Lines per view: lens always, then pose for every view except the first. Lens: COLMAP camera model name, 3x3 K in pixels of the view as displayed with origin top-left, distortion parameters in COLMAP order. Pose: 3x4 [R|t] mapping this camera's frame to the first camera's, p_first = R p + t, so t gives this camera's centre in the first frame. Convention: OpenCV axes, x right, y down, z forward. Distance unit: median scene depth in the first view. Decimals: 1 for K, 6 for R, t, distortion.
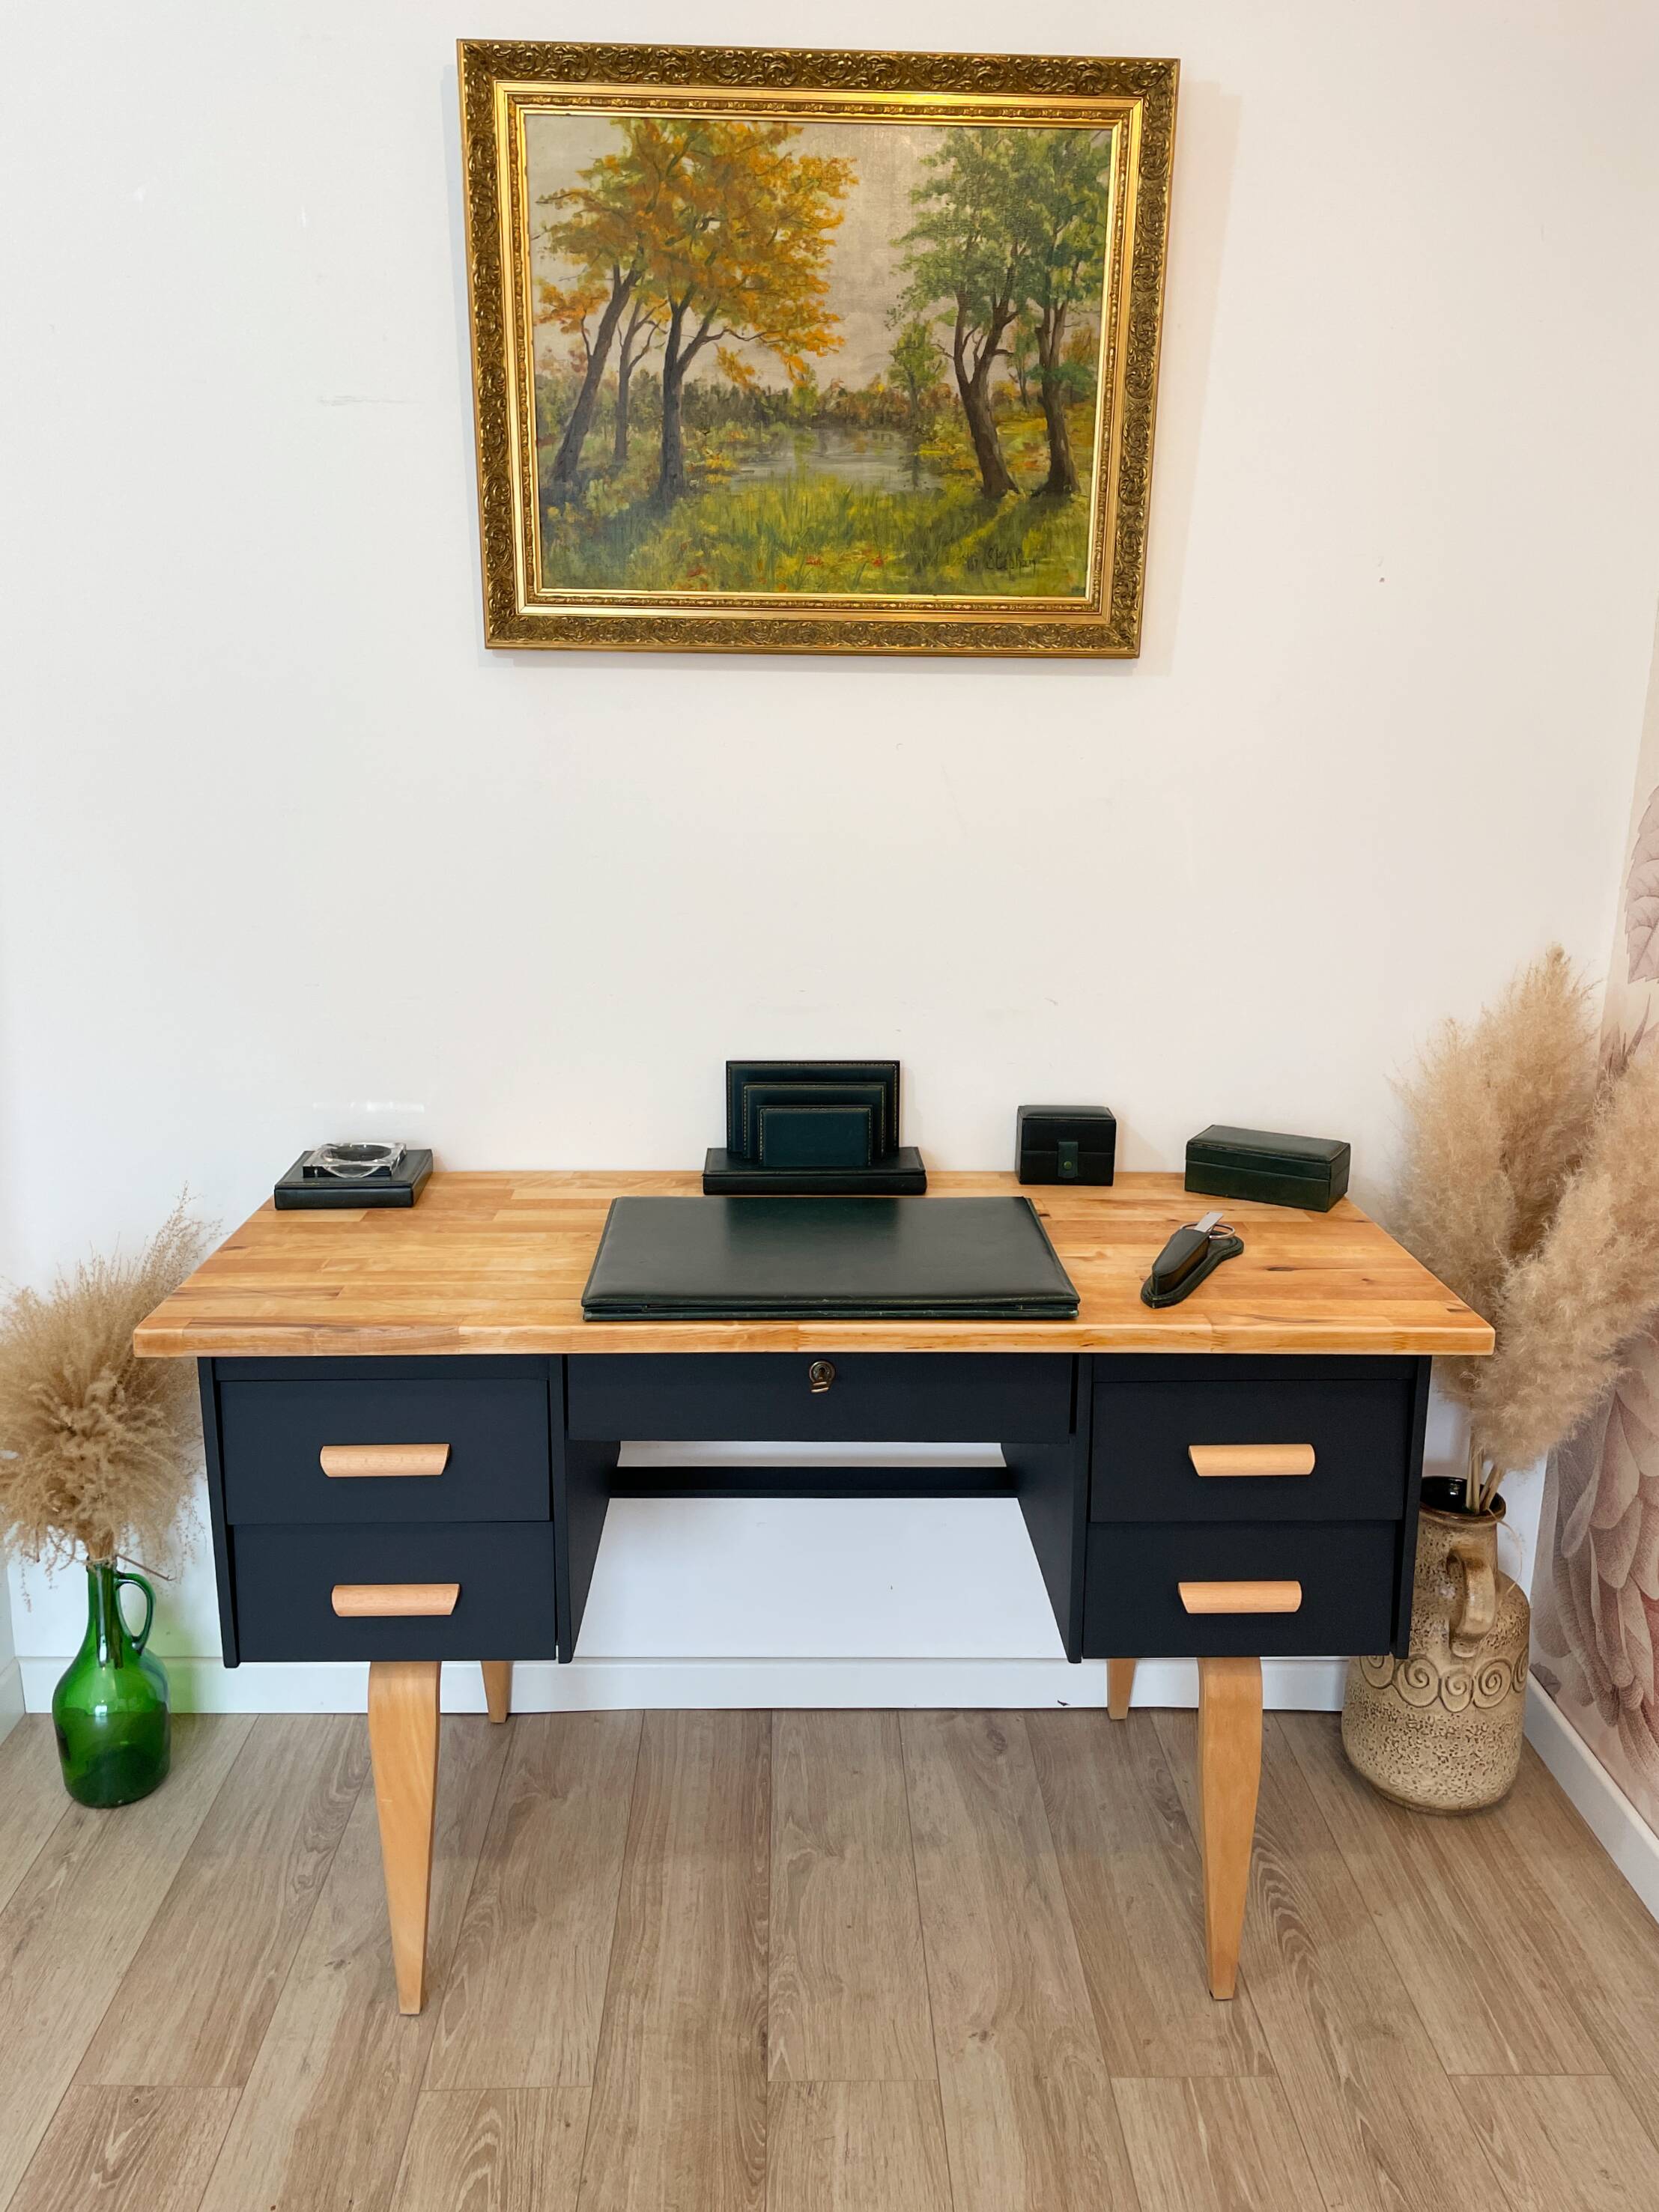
lens RADIAL K [[1687.6, 0, 838.9], [0, 1687.6, 1096.2], [0, 0, 1]] dist [0.080228, -0.113641]
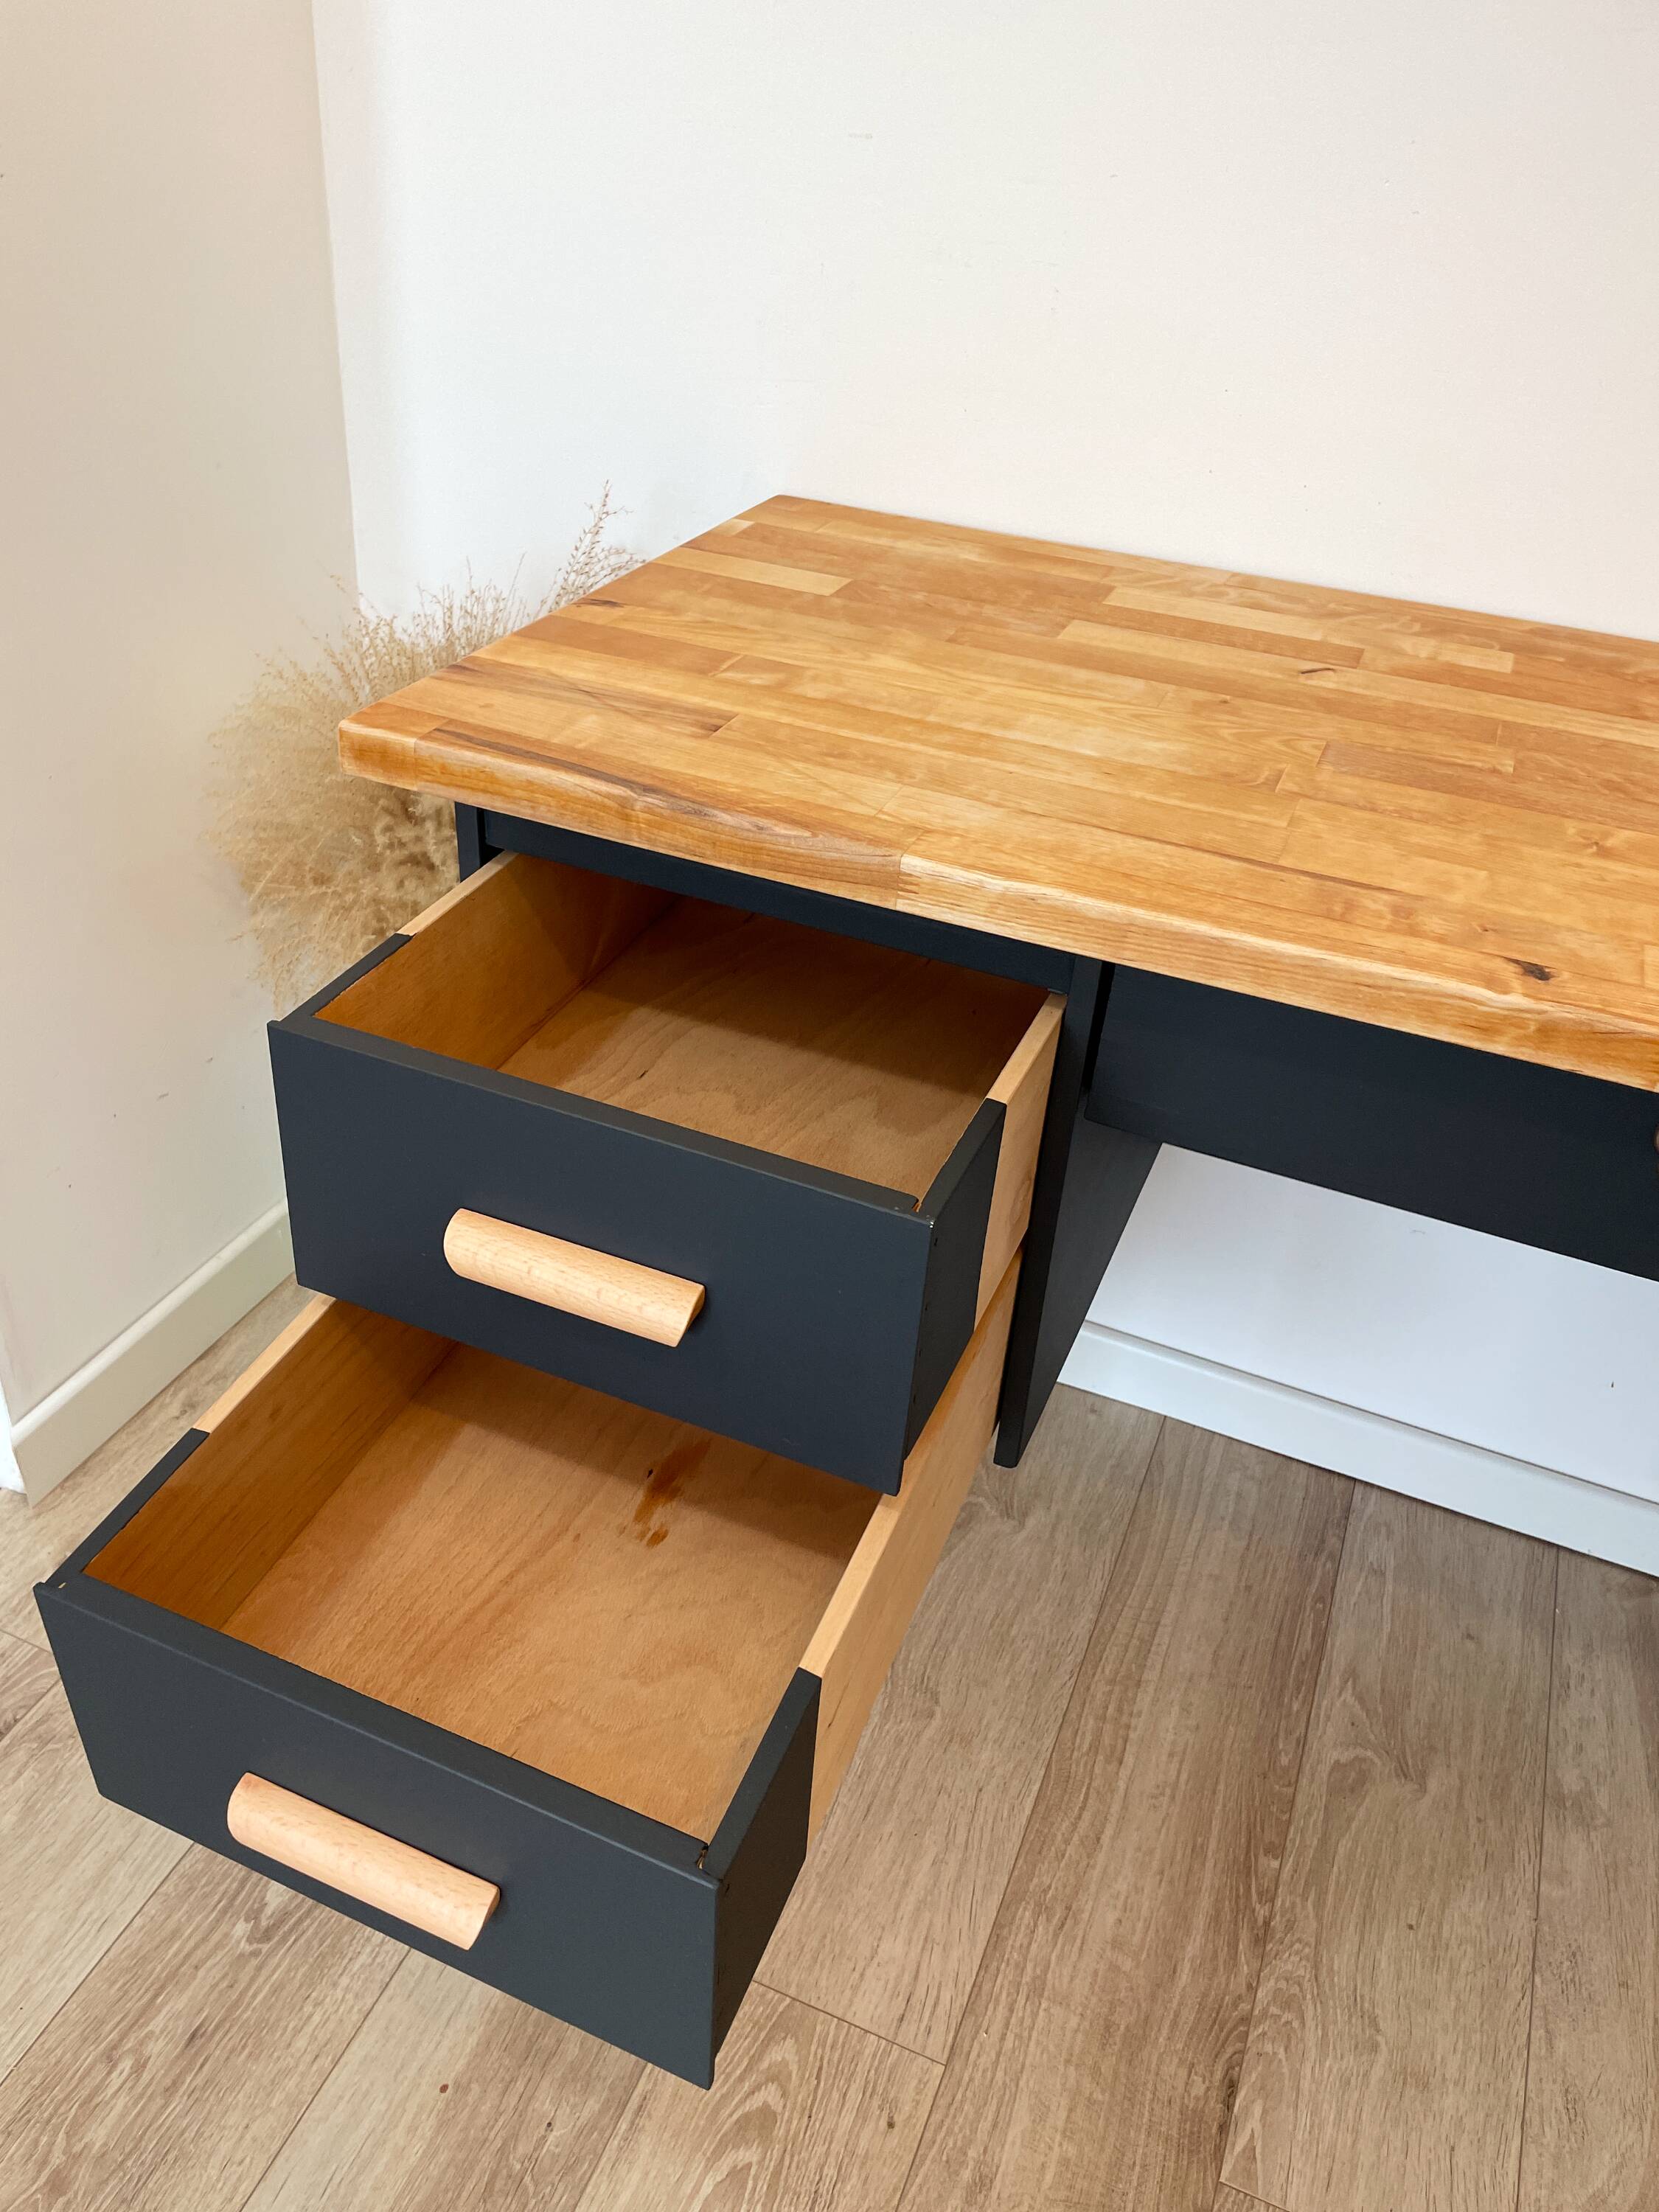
lens RADIAL K [[1687.4, 0, 814.0], [0, 1687.4, 1112.2], [0, 0, 1]] dist [0.080228, -0.113641]
pose [[0.910516, 0.269042, -0.313970, -0.073140], [-0.146484, 0.919990, 0.363538, 0.027369], [0.386657, -0.285015, 0.877076, 0.457511]]
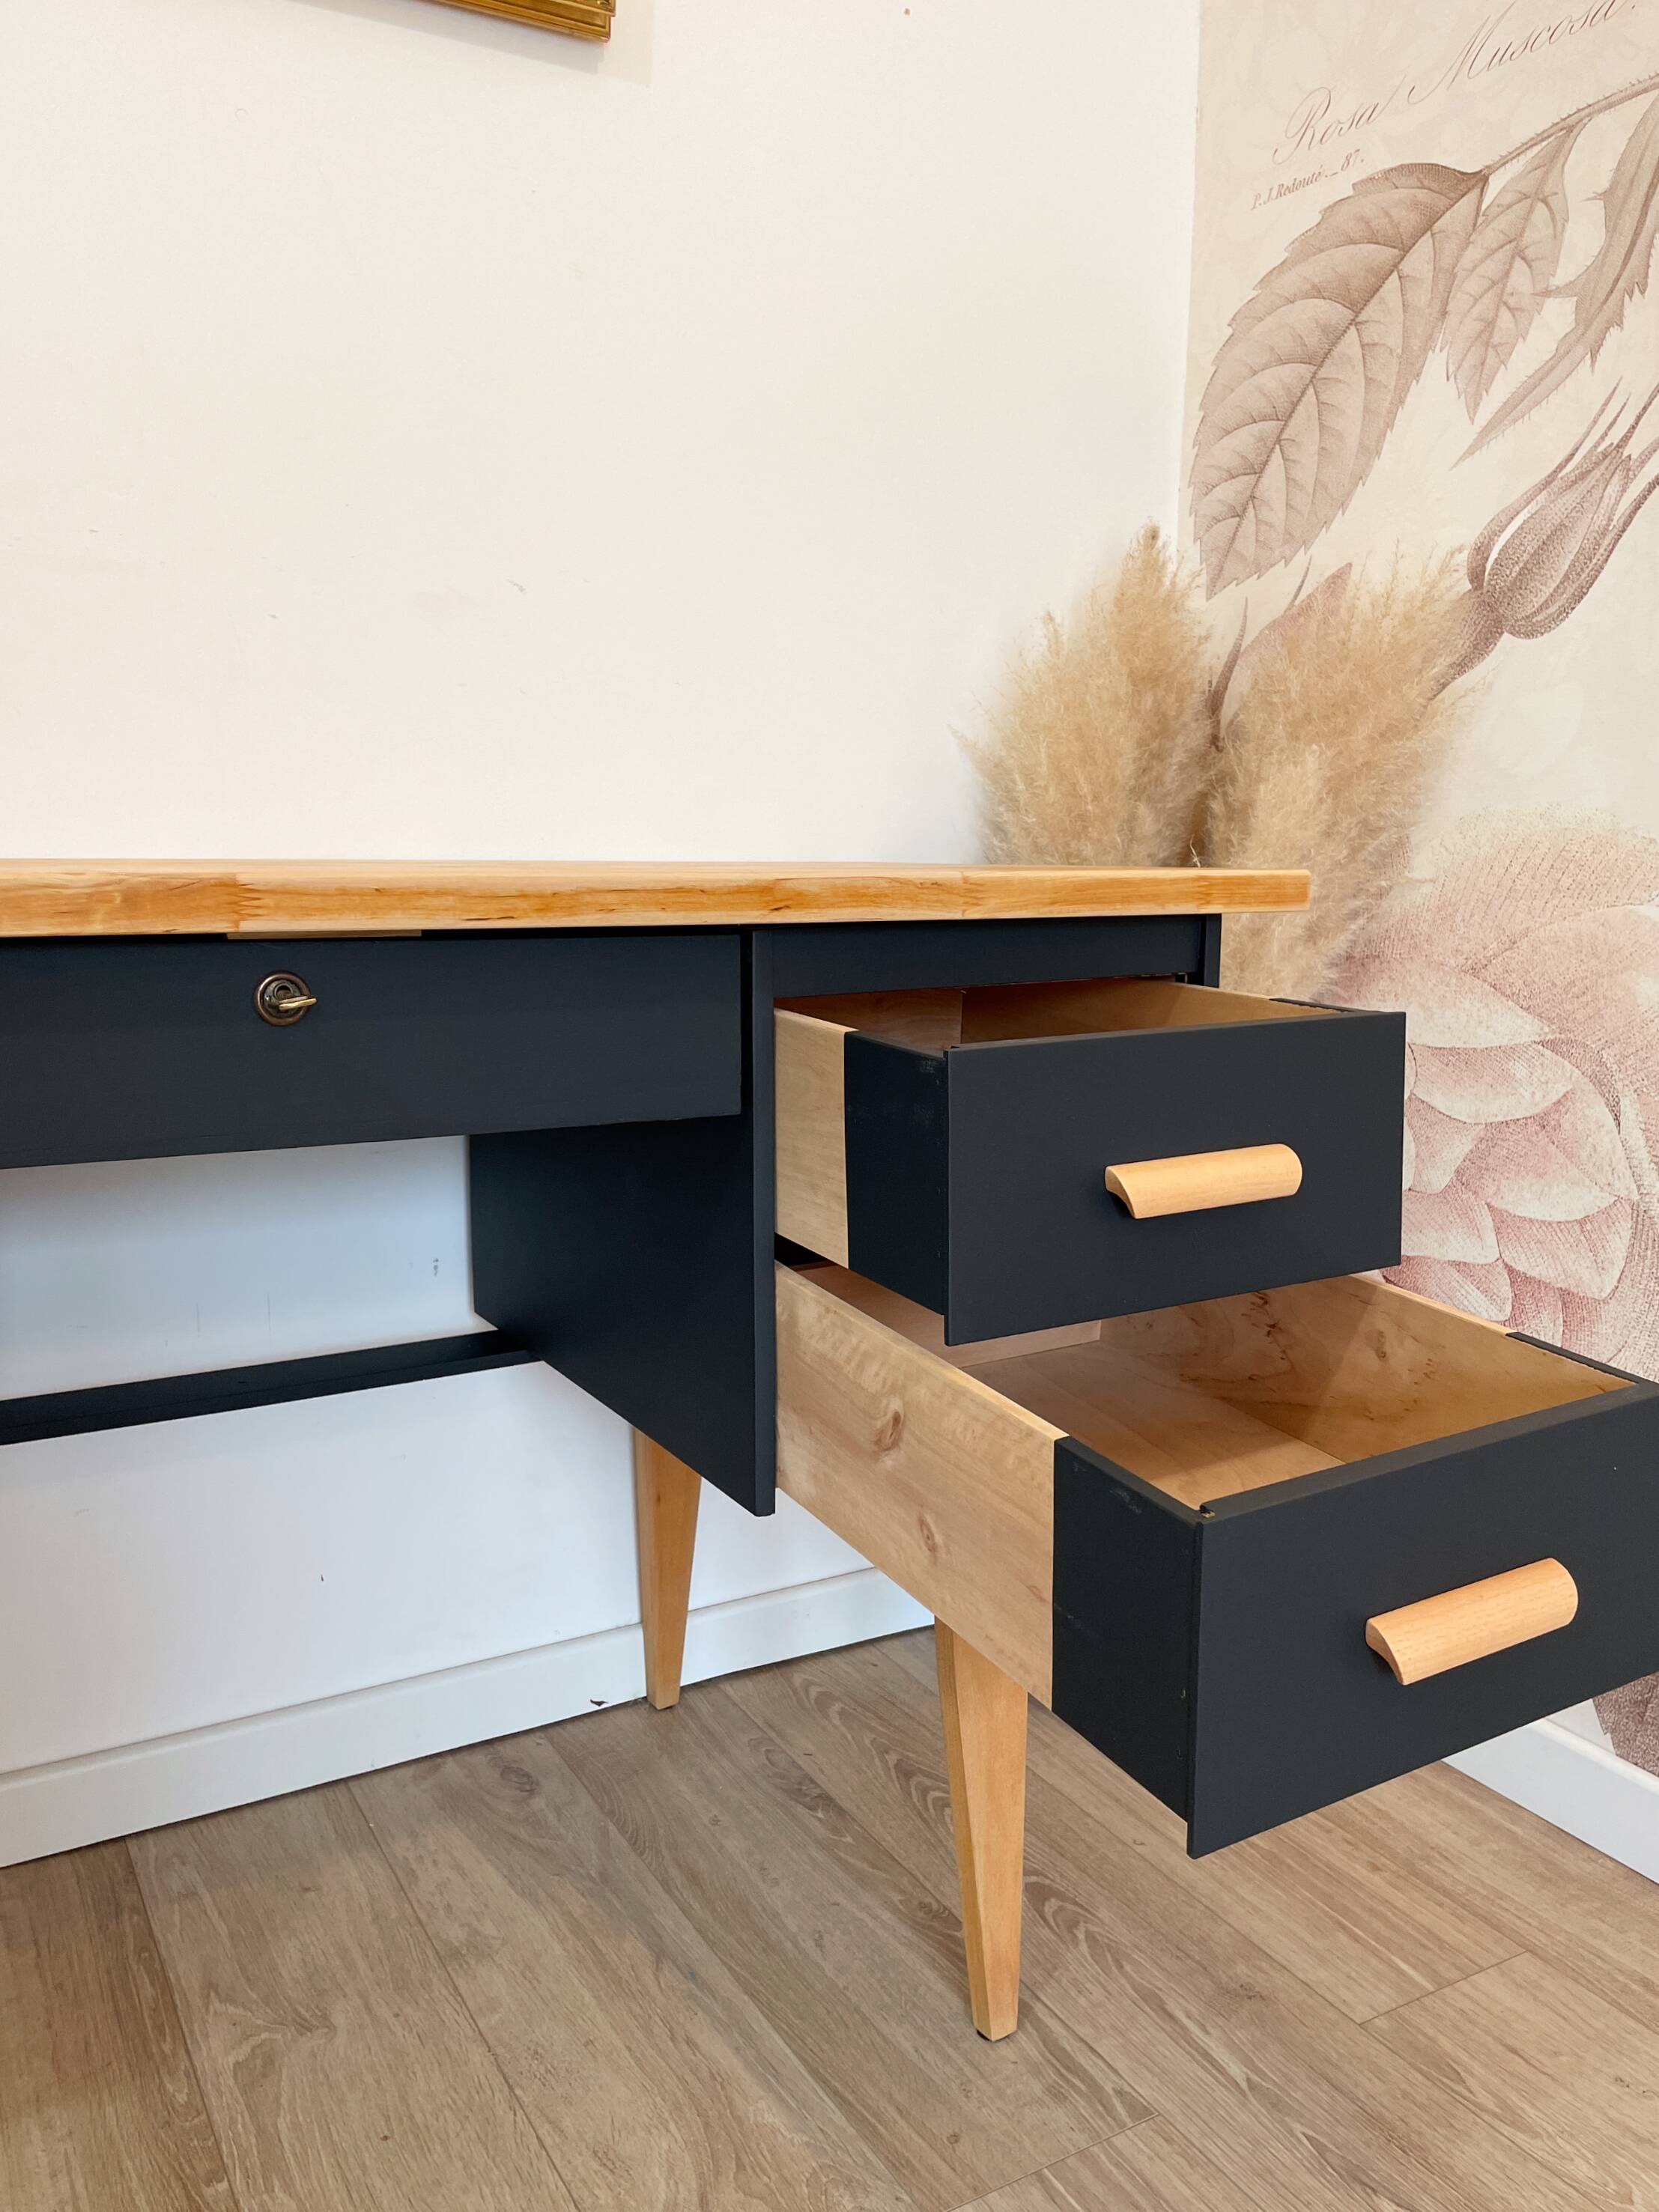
lens RADIAL K [[1687.6, 0, 837.6], [0, 1687.6, 1118.5], [0, 0, 1]] dist [0.080228, -0.113641]
pose [[0.879979, -0.083316, 0.467648, -0.092626], [0.114334, 0.992704, -0.038283, 0.199496], [-0.461047, 0.087156, 0.883085, 0.420911]]
